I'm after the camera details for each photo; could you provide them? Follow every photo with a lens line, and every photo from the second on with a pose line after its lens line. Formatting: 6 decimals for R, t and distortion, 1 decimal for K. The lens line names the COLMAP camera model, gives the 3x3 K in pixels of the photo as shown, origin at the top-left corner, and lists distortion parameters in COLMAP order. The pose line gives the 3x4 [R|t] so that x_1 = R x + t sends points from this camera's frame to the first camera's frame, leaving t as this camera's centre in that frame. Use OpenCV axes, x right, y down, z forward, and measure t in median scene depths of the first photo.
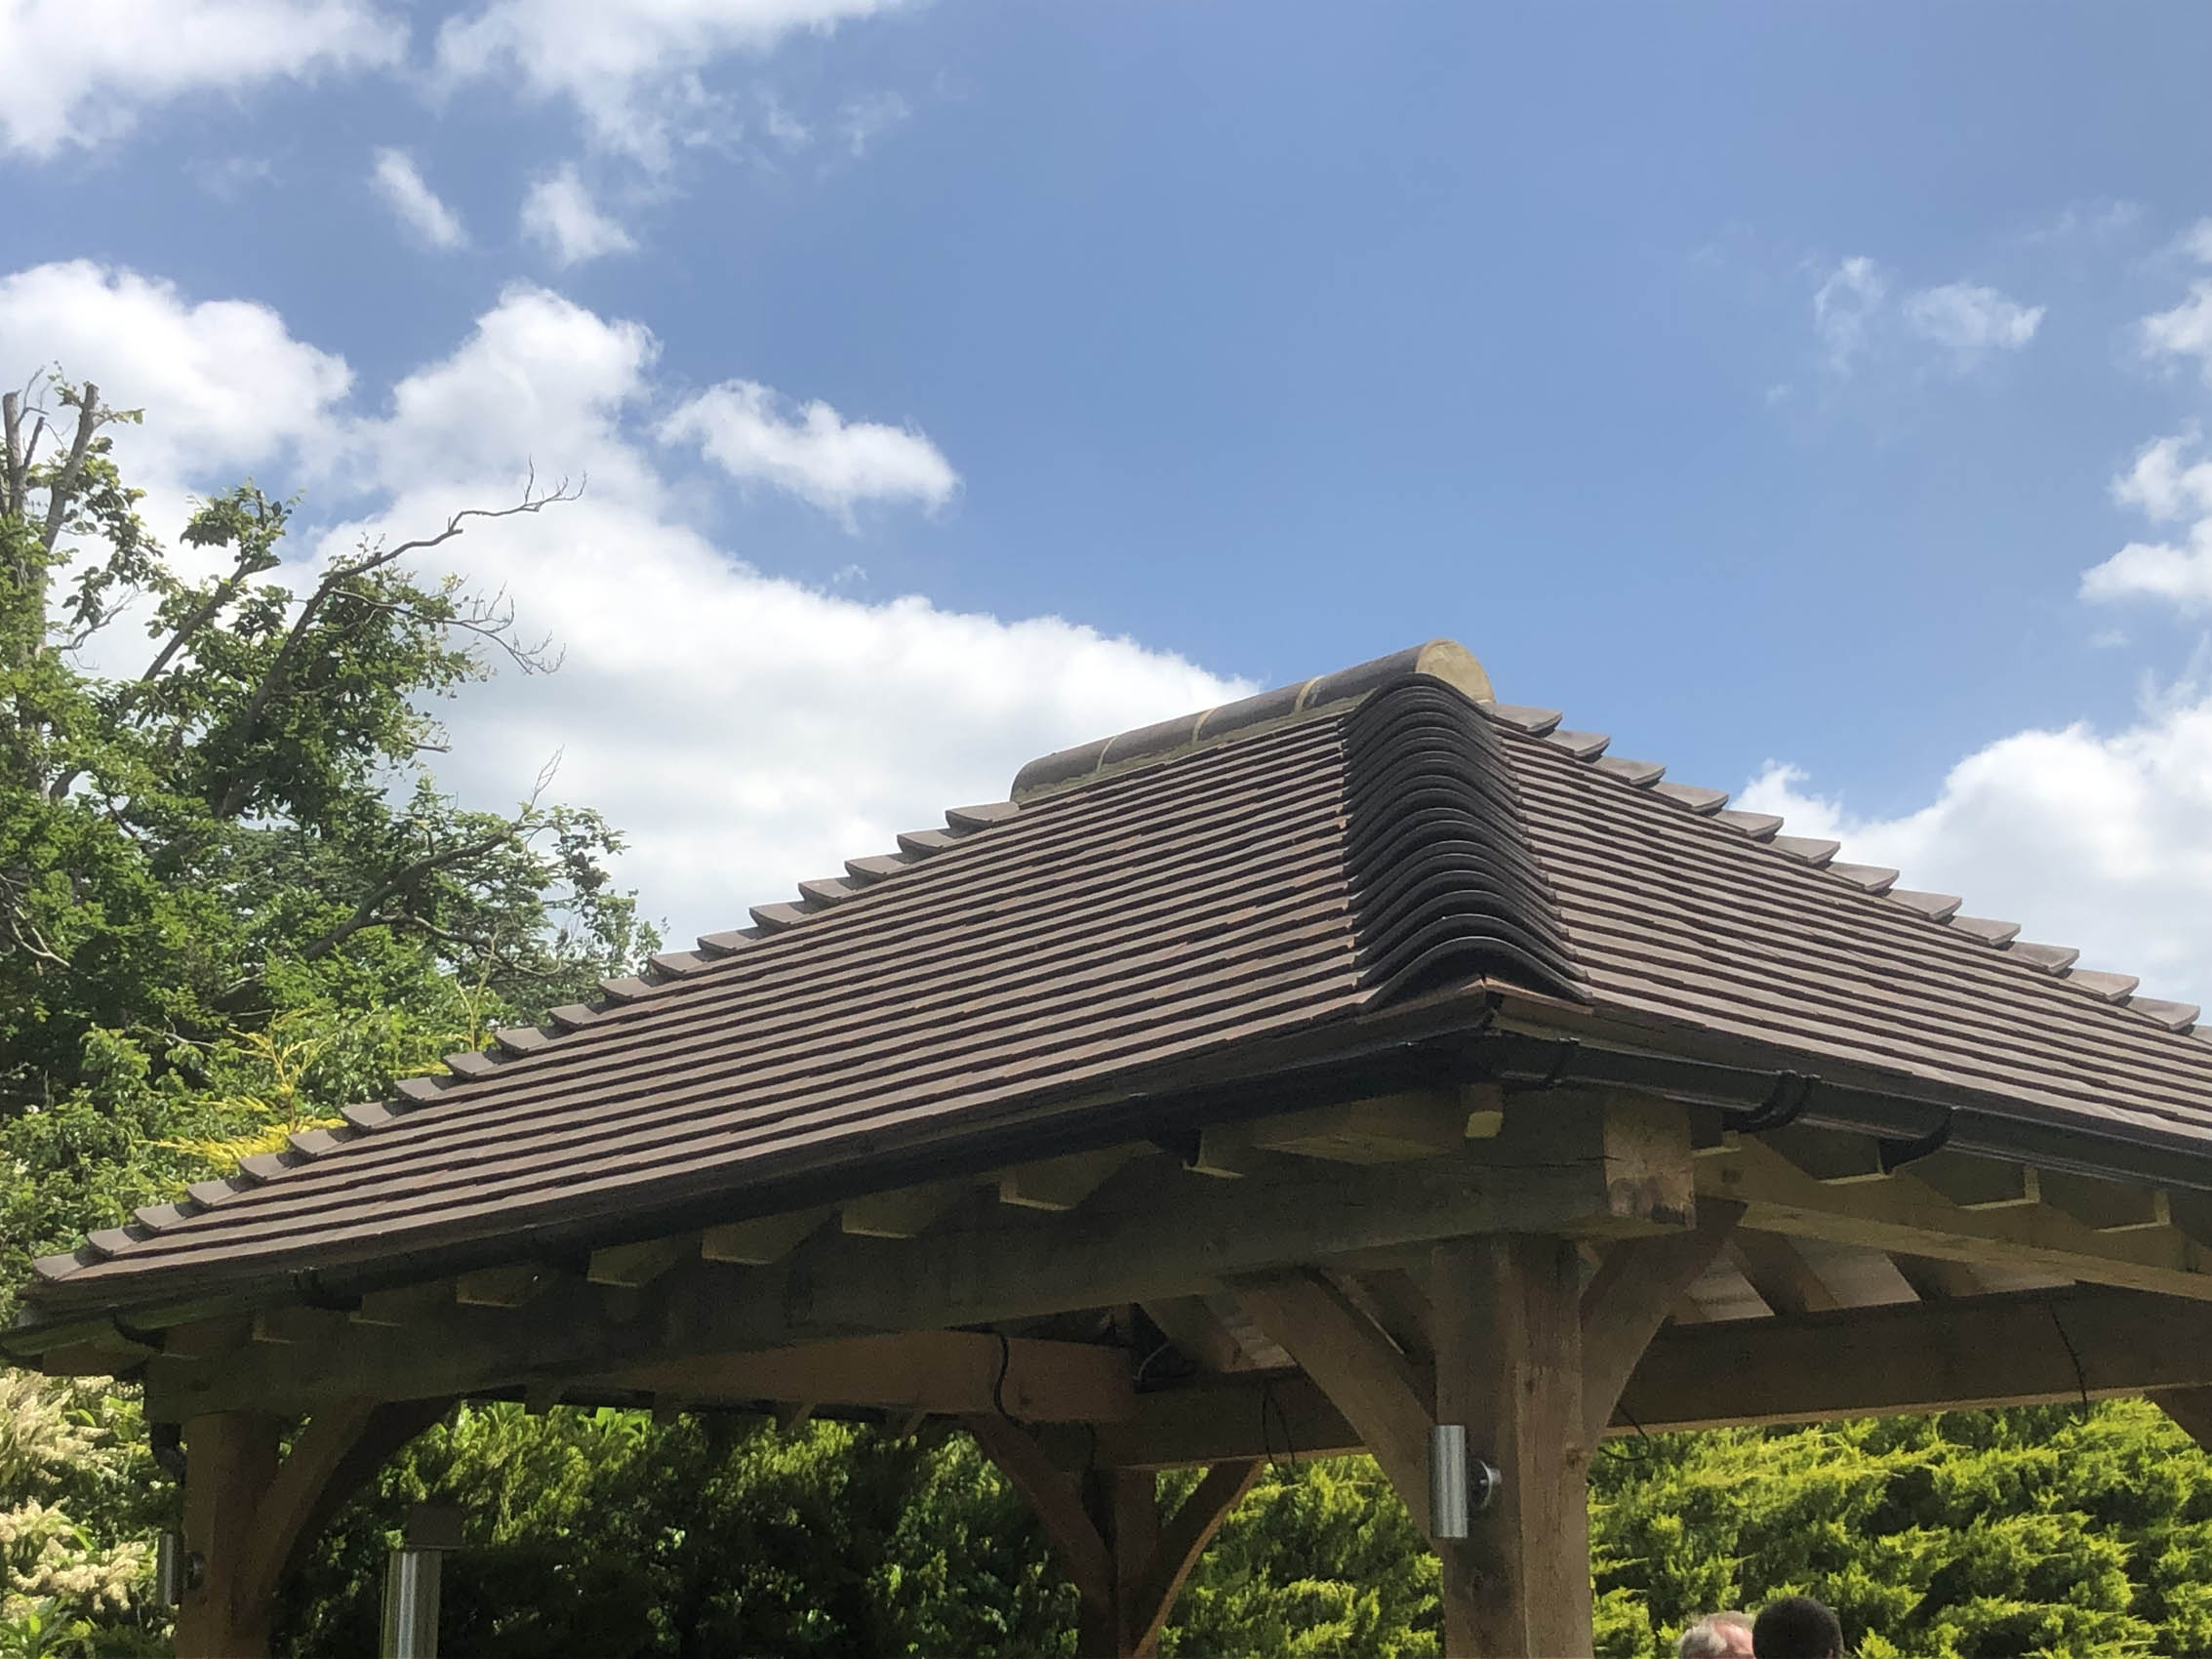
lens RADIAL K [[3388.7, 0, 1069.5], [0, 3388.7, 836.9], [0, 0, 1]] dist [0.213258, -0.868502]
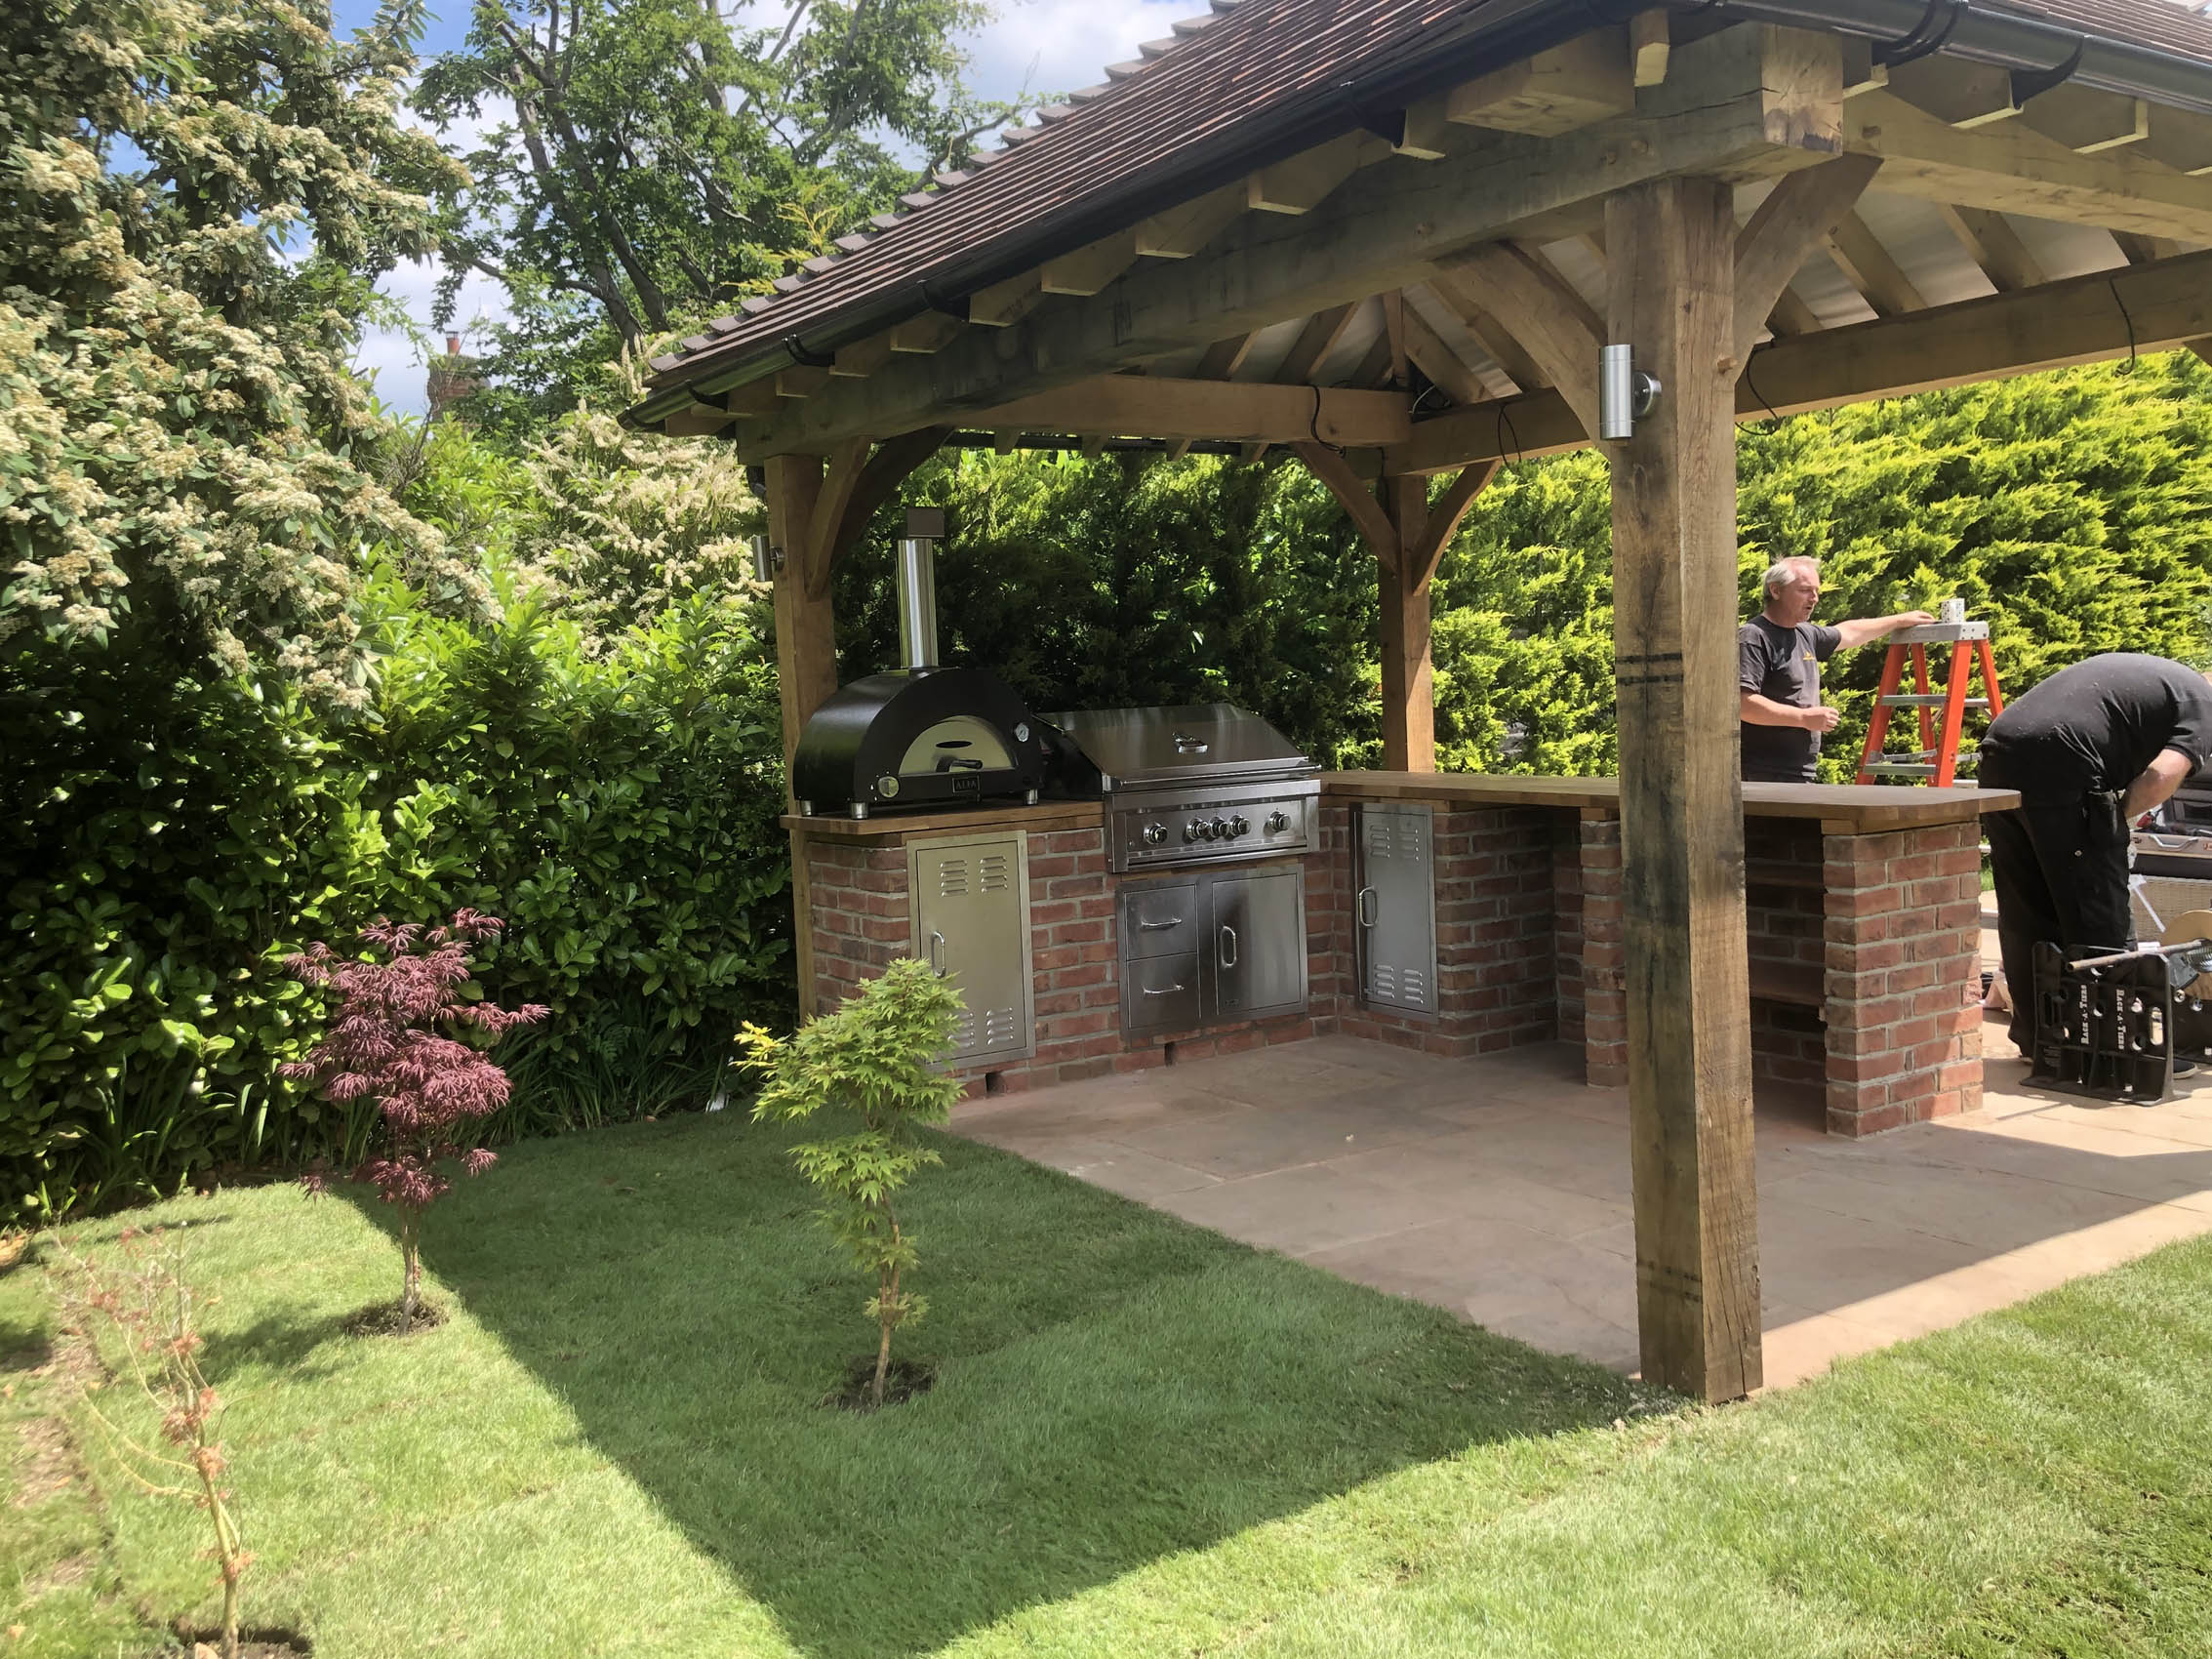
lens RADIAL K [[1902.9, 0, 1106.0], [0, 1902.9, 829.5], [0, 0, 1]] dist [0.061699, 0.005436]
pose [[0.985511, -0.030003, -0.166939, 0.019603], [0.082758, 0.944180, 0.318867, 0.048748], [0.148054, -0.328062, 0.932982, 0.134920]]
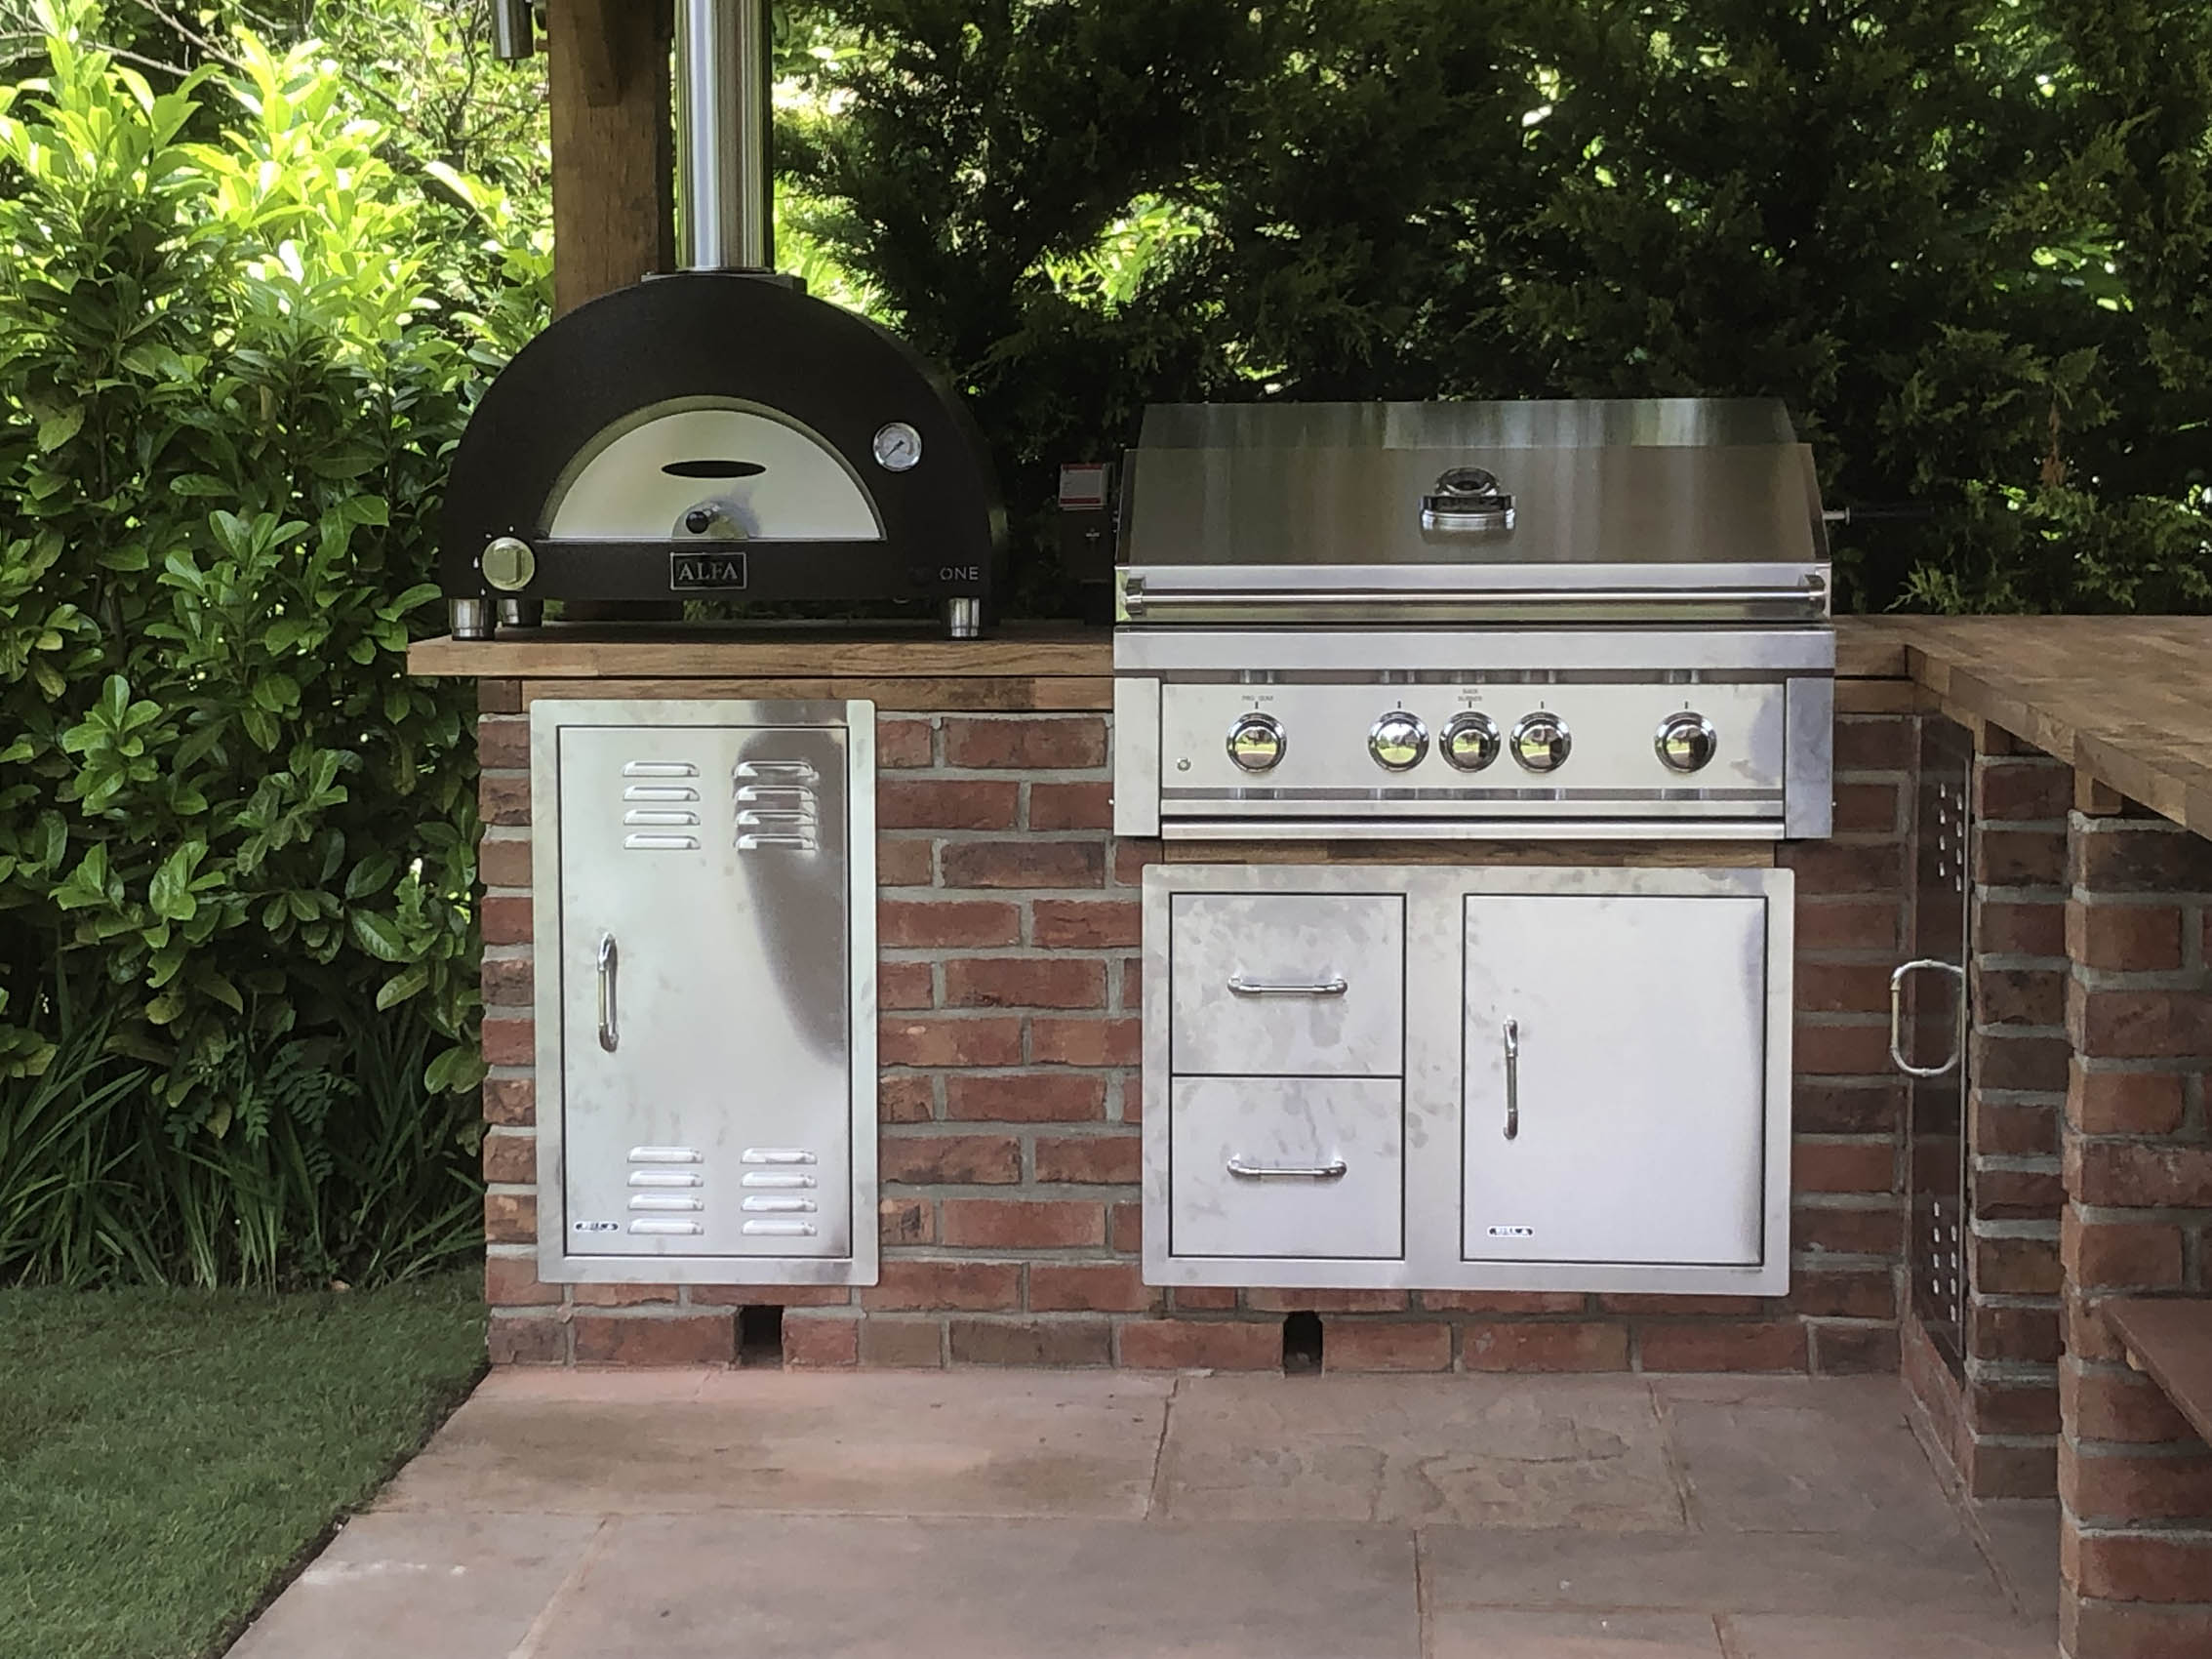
lens RADIAL K [[4383.8, 0, 1041.2], [0, 4383.8, 818.8], [0, 0, 1]] dist [0.280741, -1.786648]
pose [[0.693419, 0.066336, -0.717475, 0.288933], [0.183146, 0.946822, 0.264546, 0.113260], [0.696870, -0.314844, 0.644395, 0.353471]]
